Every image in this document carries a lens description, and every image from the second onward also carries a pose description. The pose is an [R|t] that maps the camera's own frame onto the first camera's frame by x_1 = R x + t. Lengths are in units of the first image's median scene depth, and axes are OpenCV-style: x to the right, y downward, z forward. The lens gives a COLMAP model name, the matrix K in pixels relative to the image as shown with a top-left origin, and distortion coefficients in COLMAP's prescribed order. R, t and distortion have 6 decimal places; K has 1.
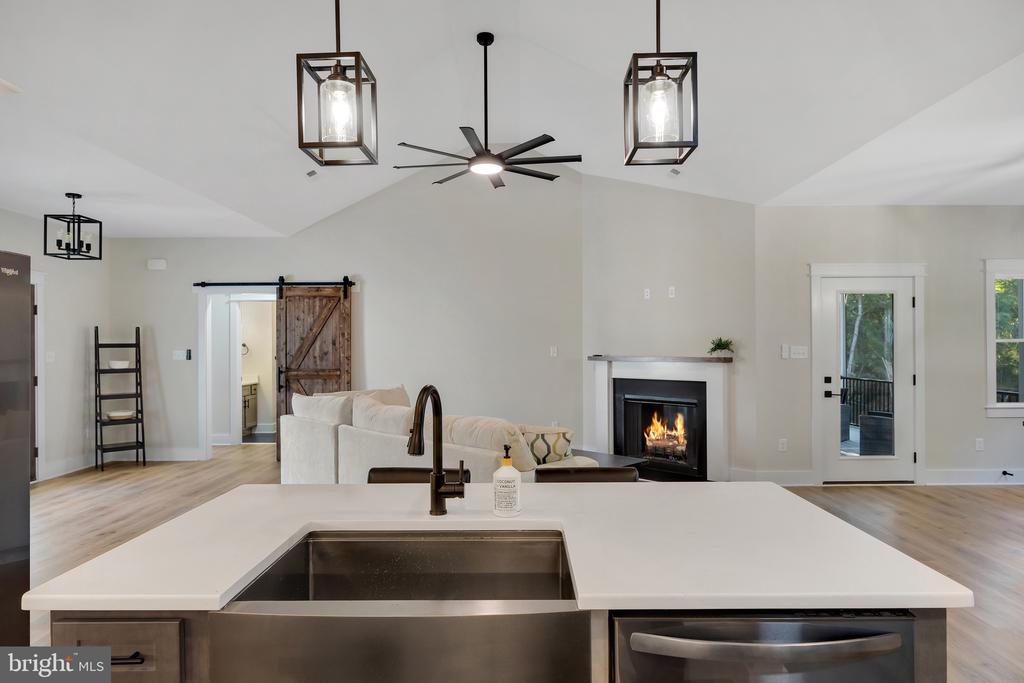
lens RADIAL K [[622.1, 0, 500.1], [0, 622.1, 341.6], [0, 0, 1]] dist [0.004327, 0.000758]
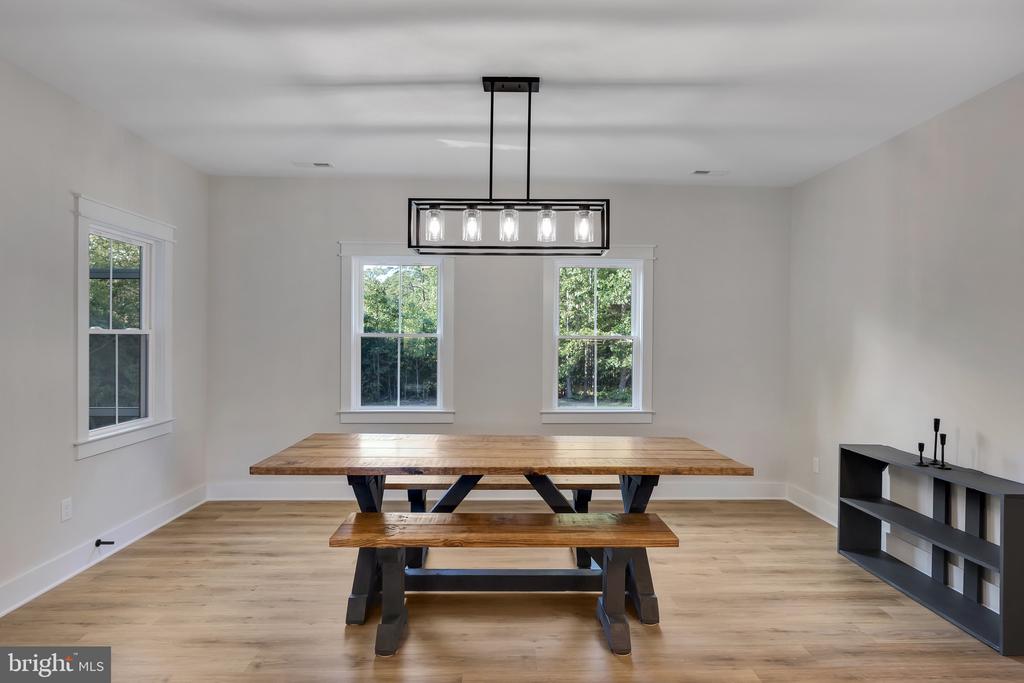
lens RADIAL K [[556.9, 0, 511.6], [0, 556.9, 346.3], [0, 0, 1]] dist [-0.000569, 0.000144]
pose [[-0.021396, -0.009313, 0.999728, 0.231872], [-0.012392, 0.999882, 0.009049, 0.002932], [-0.999694, -0.012195, -0.021509, 0.572294]]
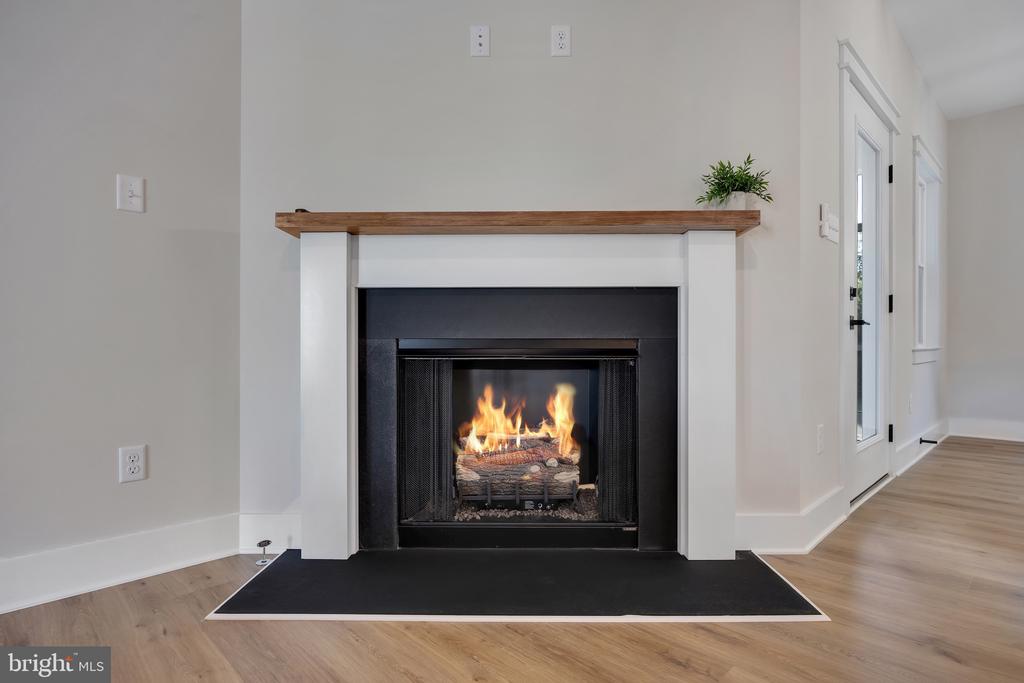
lens RADIAL K [[548.4, 0, 528.1], [0, 548.4, 337.5], [0, 0, 1]] dist [-0.001825, -0.000590]
pose [[0.699954, 0.012982, 0.714070, 0.044752], [-0.011163, 0.999912, -0.007236, 0.097381], [-0.714101, -0.002906, 0.700037, 0.842113]]
